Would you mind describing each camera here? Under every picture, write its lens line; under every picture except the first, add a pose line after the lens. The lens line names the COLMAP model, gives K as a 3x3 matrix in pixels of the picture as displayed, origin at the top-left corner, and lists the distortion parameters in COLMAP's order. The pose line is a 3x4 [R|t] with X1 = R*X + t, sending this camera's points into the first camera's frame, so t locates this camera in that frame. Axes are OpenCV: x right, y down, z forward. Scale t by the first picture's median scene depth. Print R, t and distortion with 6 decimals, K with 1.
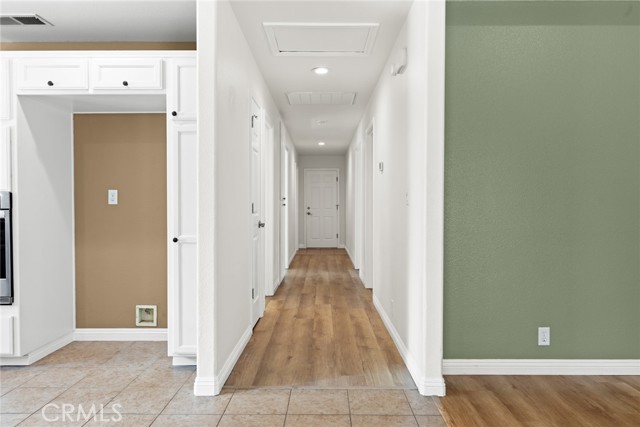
lens RADIAL K [[424.6, 0, 320.6], [0, 424.6, 214.7], [0, 0, 1]] dist [-0.003182, -0.003654]
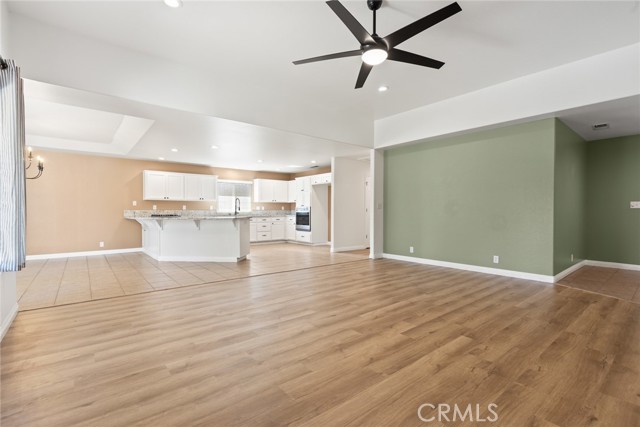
lens RADIAL K [[295.1, 0, 323.7], [0, 295.1, 215.3], [0, 0, 1]] dist [0.000235, 0.000365]
pose [[0.644332, 0.015210, -0.764594, 1.773826], [-0.018551, 0.999819, 0.004256, 0.021927], [0.764521, 0.011442, 0.644498, -0.931946]]
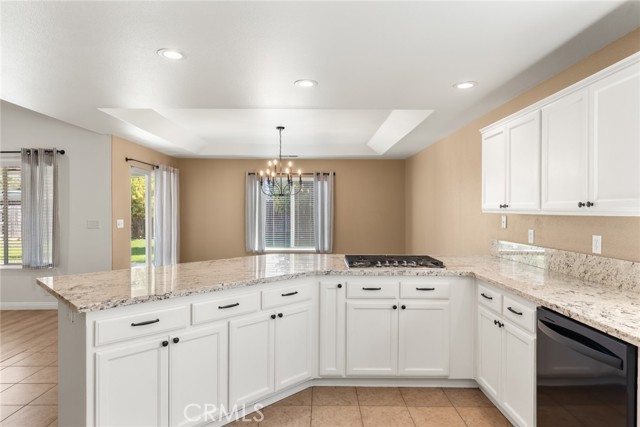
lens RADIAL K [[382.8, 0, 317.6], [0, 382.8, 212.9], [0, 0, 1]] dist [-0.006115, -0.001135]
pose [[-0.999963, 0.003781, -0.007692, -0.789114], [0.003569, 0.999619, 0.027373, -0.115402], [0.007793, 0.027345, -0.999596, 0.781725]]
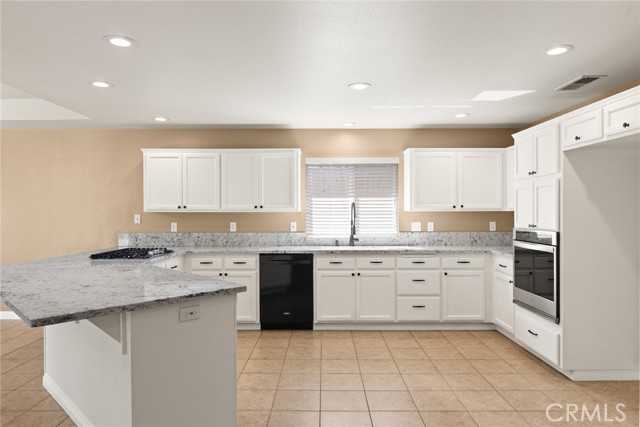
lens RADIAL K [[424.6, 0, 321.5], [0, 424.6, 210.8], [0, 0, 1]] dist [-0.003182, -0.003654]
pose [[0.002852, 0.005164, -0.999983, 0.482064], [-0.017618, 0.999832, 0.005113, -0.107360], [0.999841, 0.017604, 0.002943, 0.308567]]
